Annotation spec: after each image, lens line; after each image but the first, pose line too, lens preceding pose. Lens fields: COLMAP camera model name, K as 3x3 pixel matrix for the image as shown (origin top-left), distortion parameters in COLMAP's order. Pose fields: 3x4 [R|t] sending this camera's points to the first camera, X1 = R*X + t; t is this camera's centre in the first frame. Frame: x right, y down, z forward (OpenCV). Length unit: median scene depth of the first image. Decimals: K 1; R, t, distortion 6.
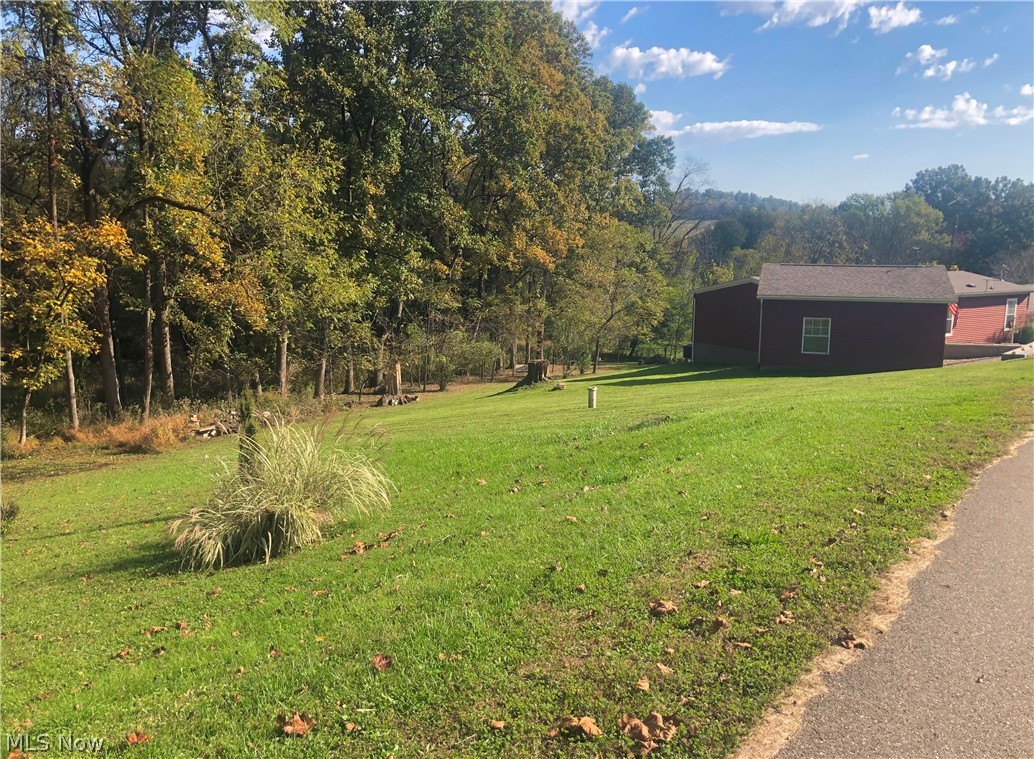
lens RADIAL K [[843.1, 0, 517.0], [0, 843.1, 379.5], [0, 0, 1]] dist [-0.000074, 0.000078]
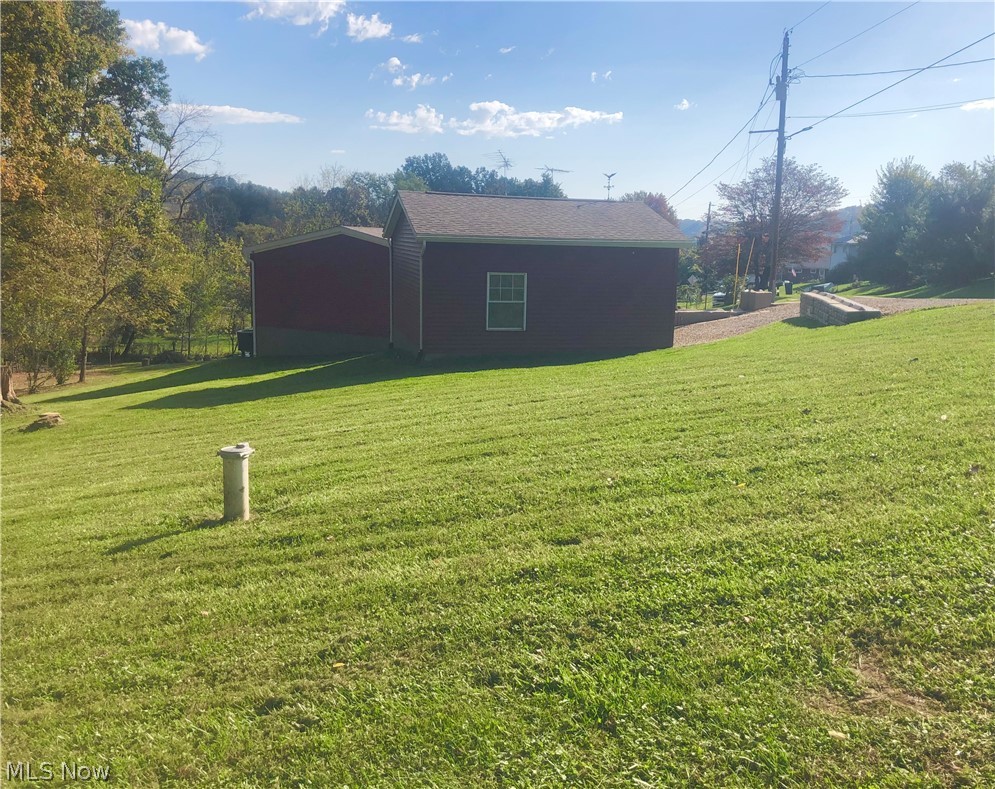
lens RADIAL K [[833.8, 0, 498.6], [0, 833.8, 382.0], [0, 0, 1]] dist [0.012274, 0.014976]
pose [[0.833543, -0.071593, 0.547797, 0.002748], [0.065660, 0.997378, 0.030440, -0.004810], [-0.548539, 0.010595, 0.836058, 0.212133]]
